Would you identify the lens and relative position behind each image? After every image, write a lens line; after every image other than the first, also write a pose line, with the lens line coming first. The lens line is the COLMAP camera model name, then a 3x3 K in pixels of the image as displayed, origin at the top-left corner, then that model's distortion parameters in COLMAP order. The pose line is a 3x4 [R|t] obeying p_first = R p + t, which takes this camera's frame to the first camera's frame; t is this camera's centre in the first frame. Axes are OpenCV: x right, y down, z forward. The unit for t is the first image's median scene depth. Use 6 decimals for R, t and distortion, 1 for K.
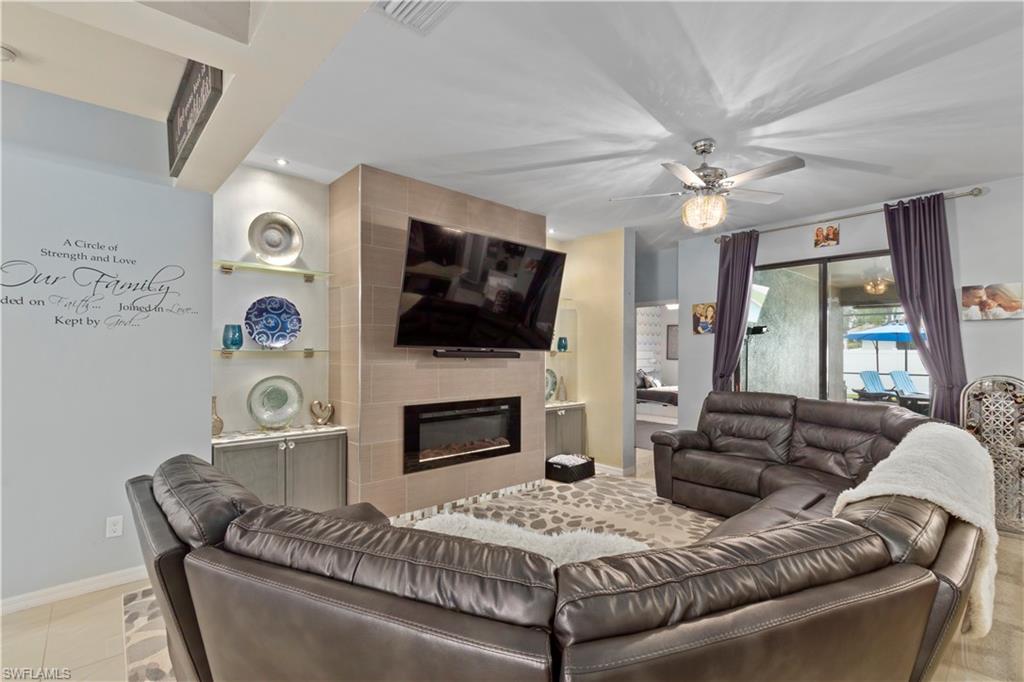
lens RADIAL K [[474.7, 0, 520.7], [0, 474.7, 355.4], [0, 0, 1]] dist [-0.001947, -0.000587]
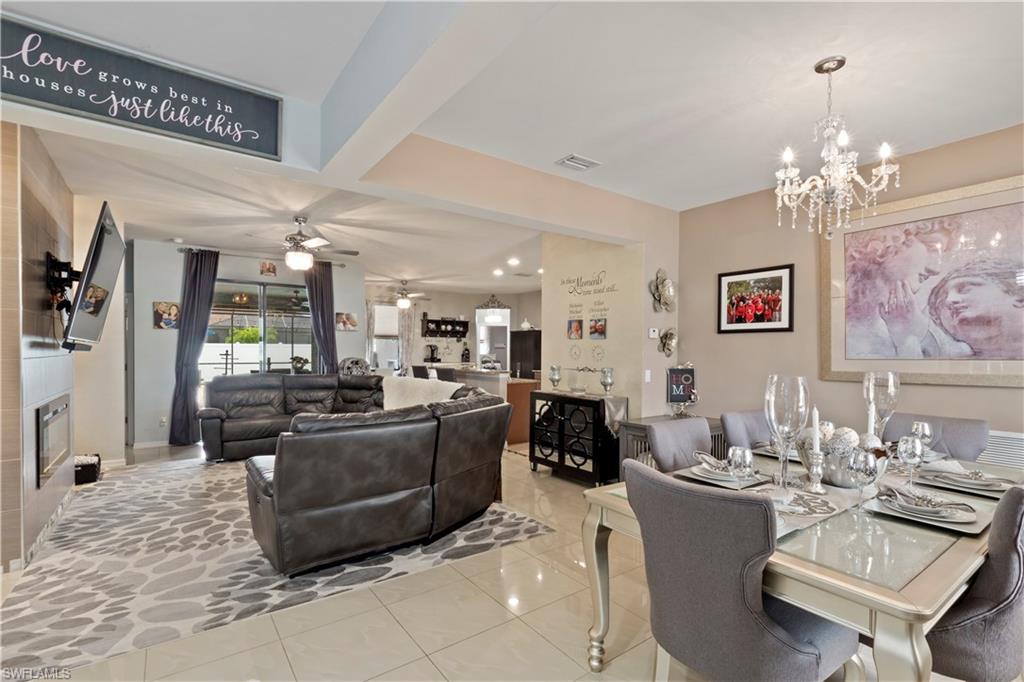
lens RADIAL K [[474.7, 0, 507.1], [0, 474.7, 355.3], [0, 0, 1]] dist [-0.001947, -0.000587]
pose [[0.115683, -0.015172, 0.993170, -0.920921], [-0.001517, 0.999879, 0.015451, -0.000651], [-0.993285, -0.003294, 0.115646, 0.079887]]
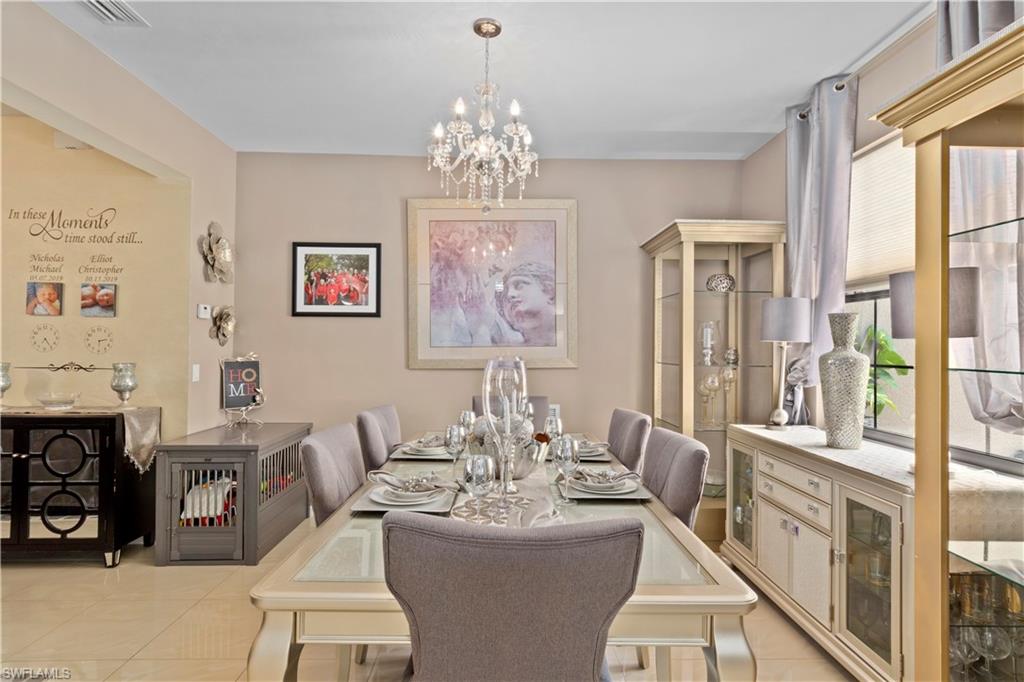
lens RADIAL K [[518.3, 0, 514.3], [0, 518.3, 343.5], [0, 0, 1]] dist [0.004775, -0.003375]
pose [[-0.752694, -0.006886, 0.658335, -0.712113], [-0.010476, 0.999944, -0.001519, 0.012932], [-0.658287, -0.008040, -0.752724, 0.177026]]
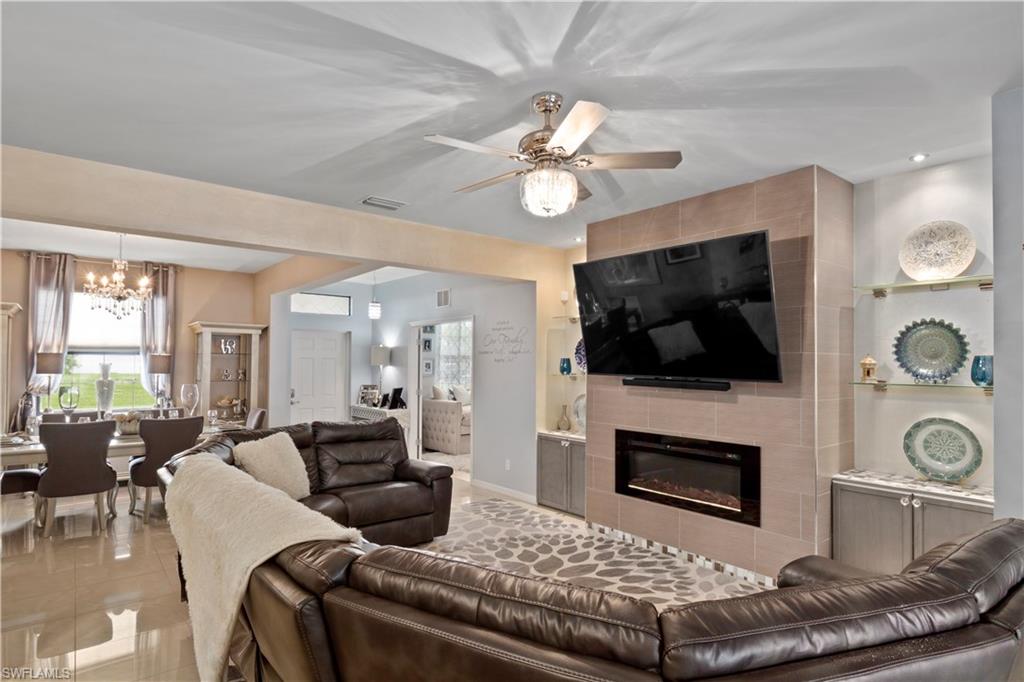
lens RADIAL K [[548.5, 0, 509.3], [0, 548.5, 354.5], [0, 0, 1]] dist [-0.006383, -0.000565]
pose [[-0.068413, -0.020221, -0.997452, 0.957641], [-0.010707, 0.999752, -0.019533, -0.033937], [0.997600, 0.009343, -0.068613, 0.792977]]
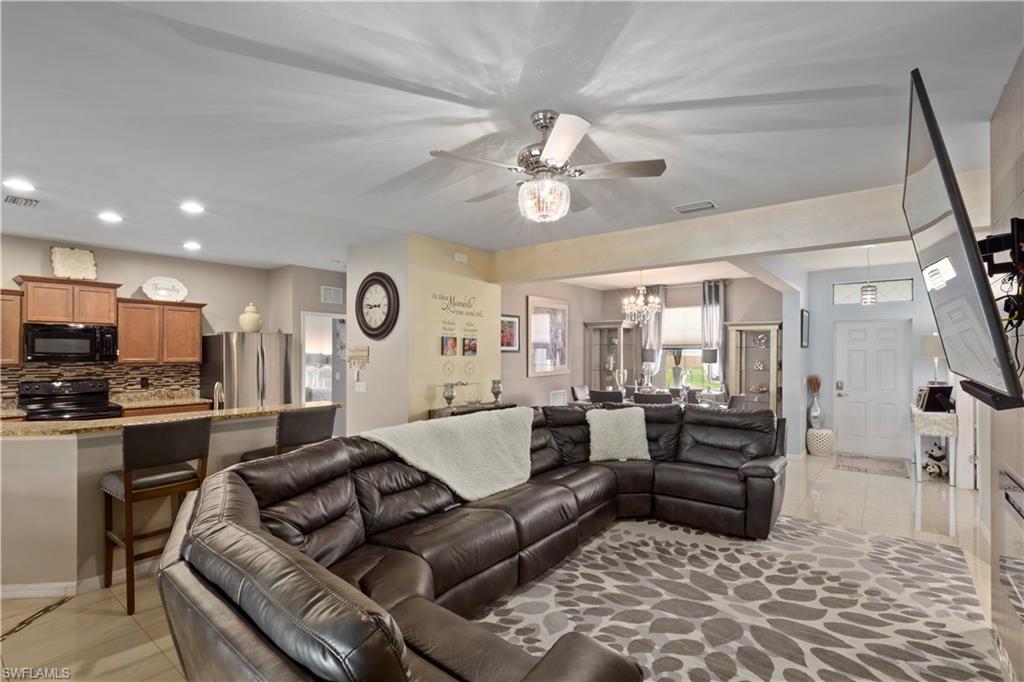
lens RADIAL K [[474.7, 0, 514.9], [0, 474.7, 353.6], [0, 0, 1]] dist [-0.001947, -0.000587]
pose [[-0.986537, -0.007148, -0.163383, 0.446710], [-0.008103, 0.999954, 0.005182, -0.039520], [0.163339, 0.006436, -0.986549, 1.412194]]
